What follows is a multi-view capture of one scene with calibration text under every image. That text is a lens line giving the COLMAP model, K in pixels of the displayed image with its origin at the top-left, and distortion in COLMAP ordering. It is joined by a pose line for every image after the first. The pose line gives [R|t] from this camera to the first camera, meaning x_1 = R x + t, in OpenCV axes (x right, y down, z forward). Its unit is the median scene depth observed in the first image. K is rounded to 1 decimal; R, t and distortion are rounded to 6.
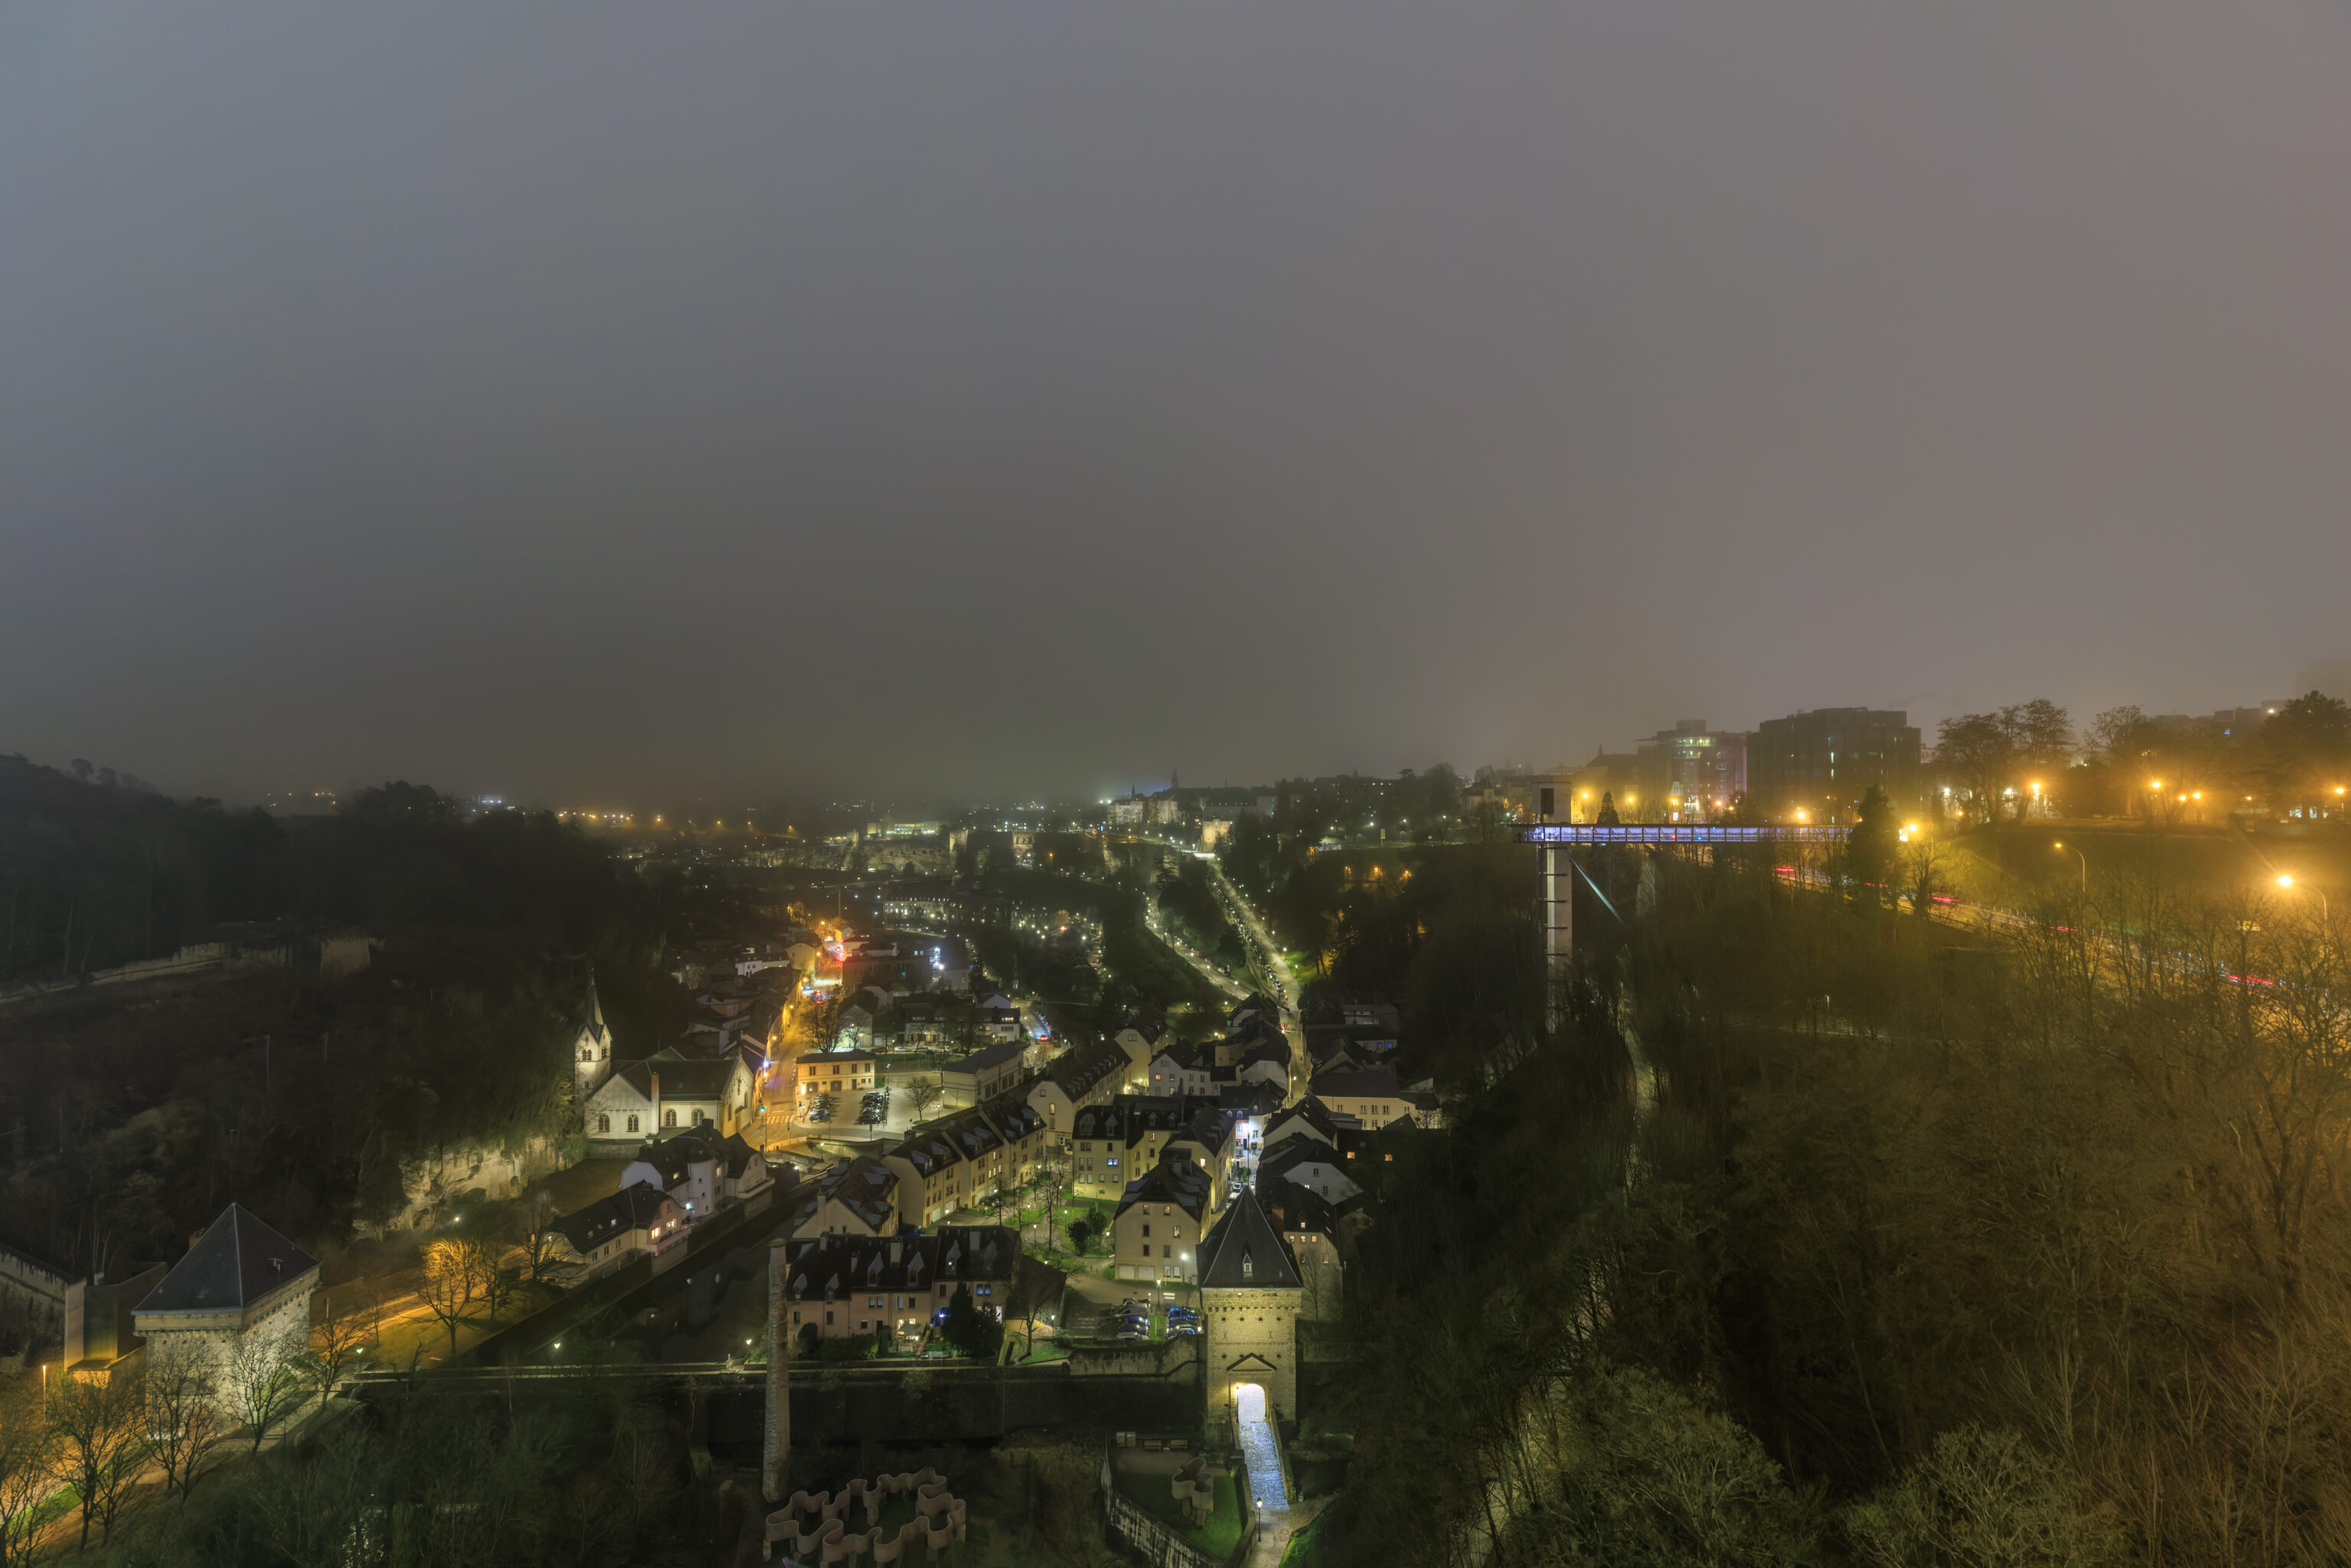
lens RADIAL K [[1038.9, 0, 1172.6], [0, 1038.9, 789.9], [0, 0, 1]] dist [0.001715, -0.000638]
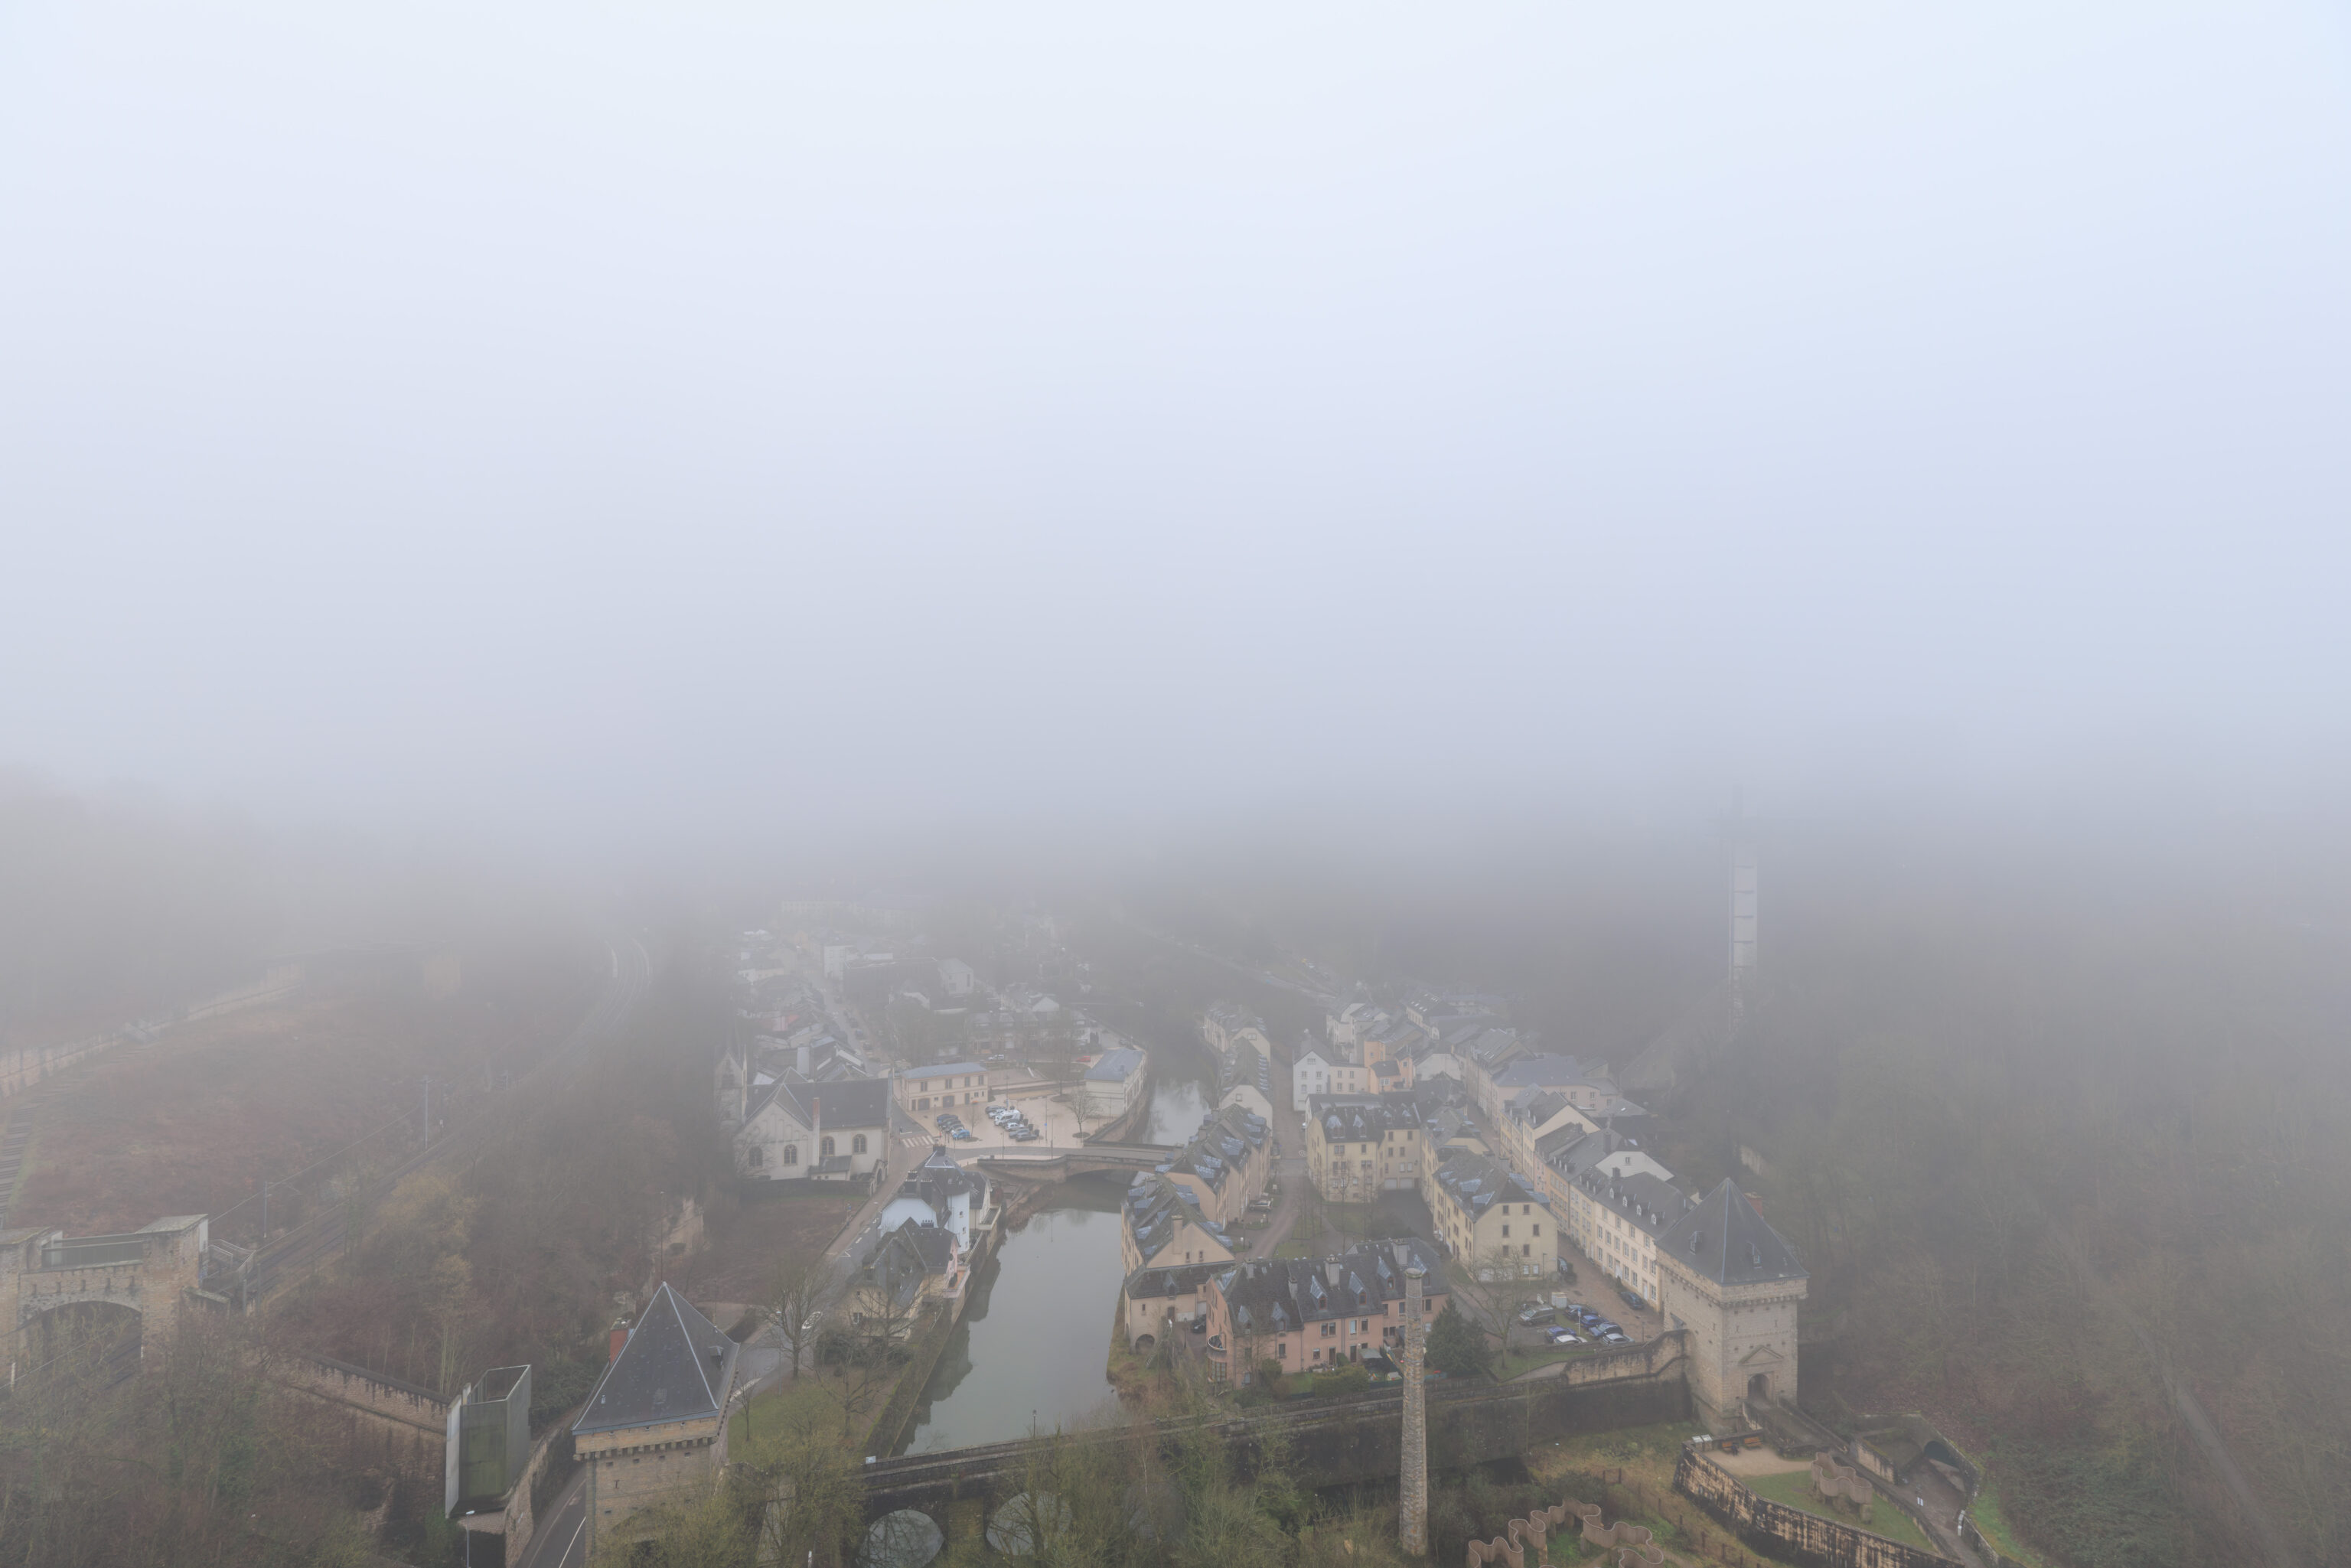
lens RADIAL K [[1041.8, 0, 1167.3], [0, 1041.8, 788.2], [0, 0, 1]] dist [0.006204, -0.001155]
pose [[0.979266, 0.008537, 0.202400, -0.457672], [-0.009375, 0.999951, 0.003181, 0.004653], [-0.202363, -0.005012, 0.979298, 0.085043]]
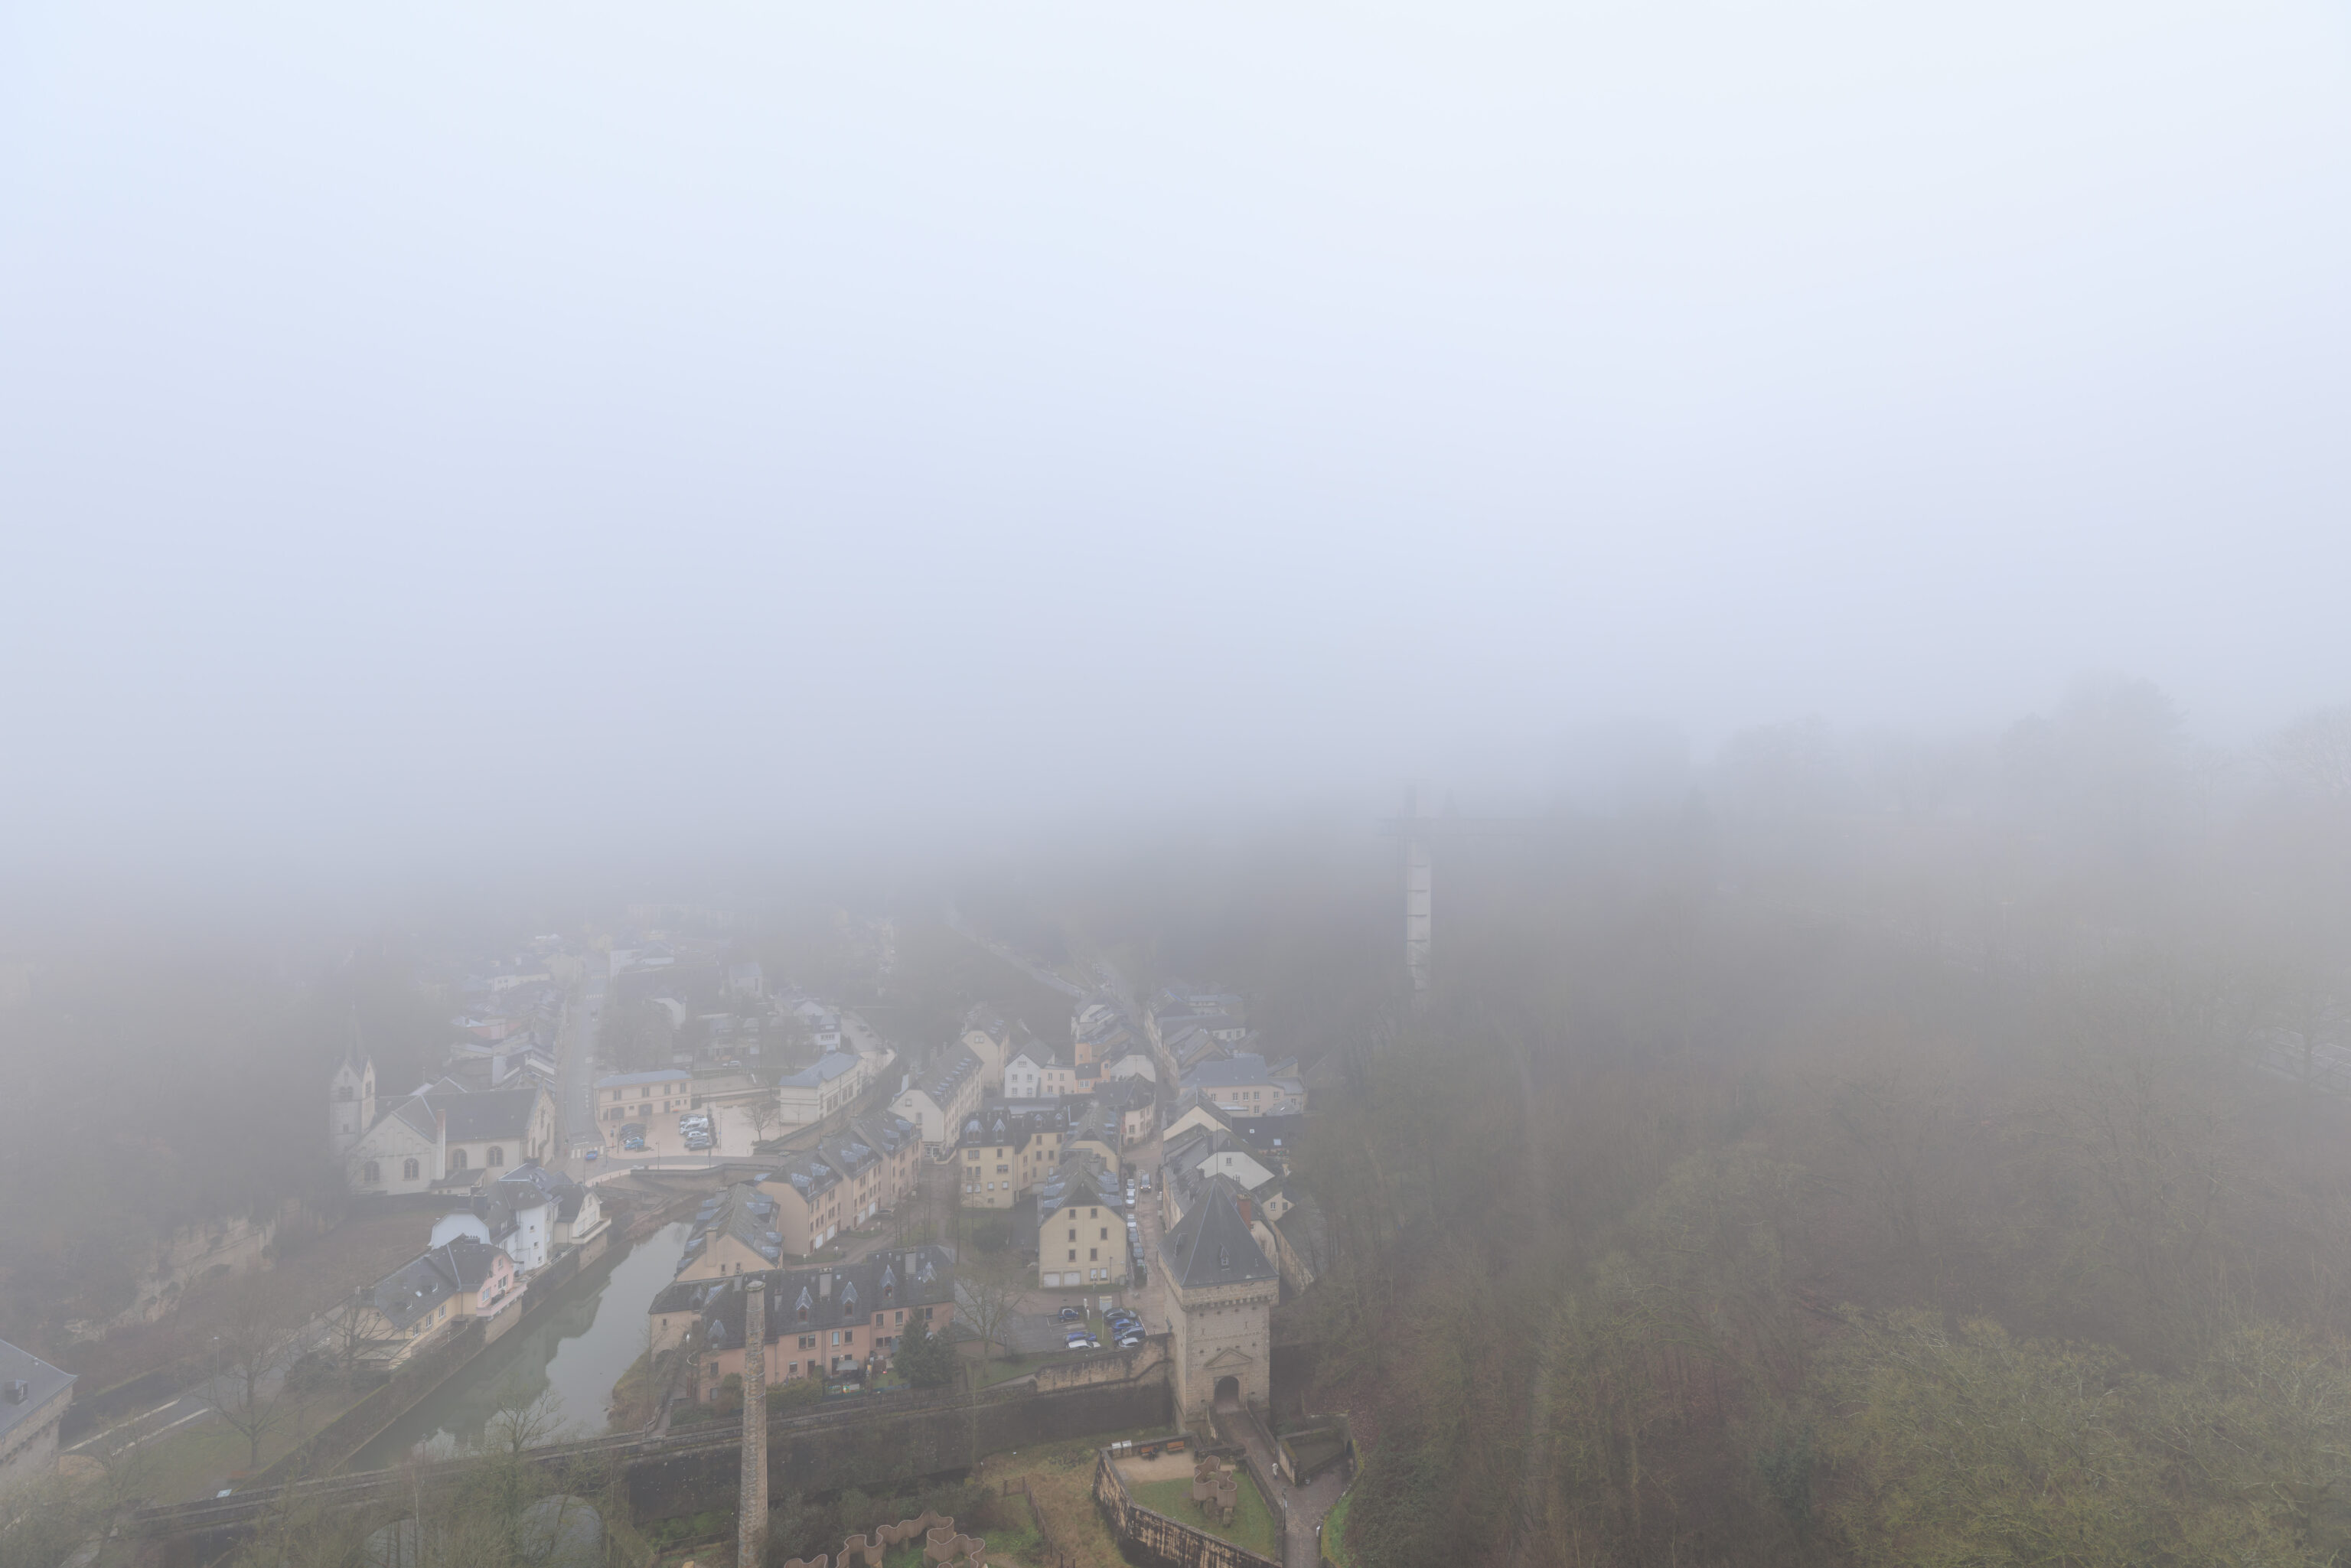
lens RADIAL K [[1041.8, 0, 1167.3], [0, 1041.8, 788.2], [0, 0, 1]] dist [0.006204, -0.001155]
pose [[0.970728, 0.006897, 0.240082, -0.148980], [-0.007747, 0.999967, 0.002595, 0.001791], [-0.240057, -0.004378, 0.970749, 0.026783]]
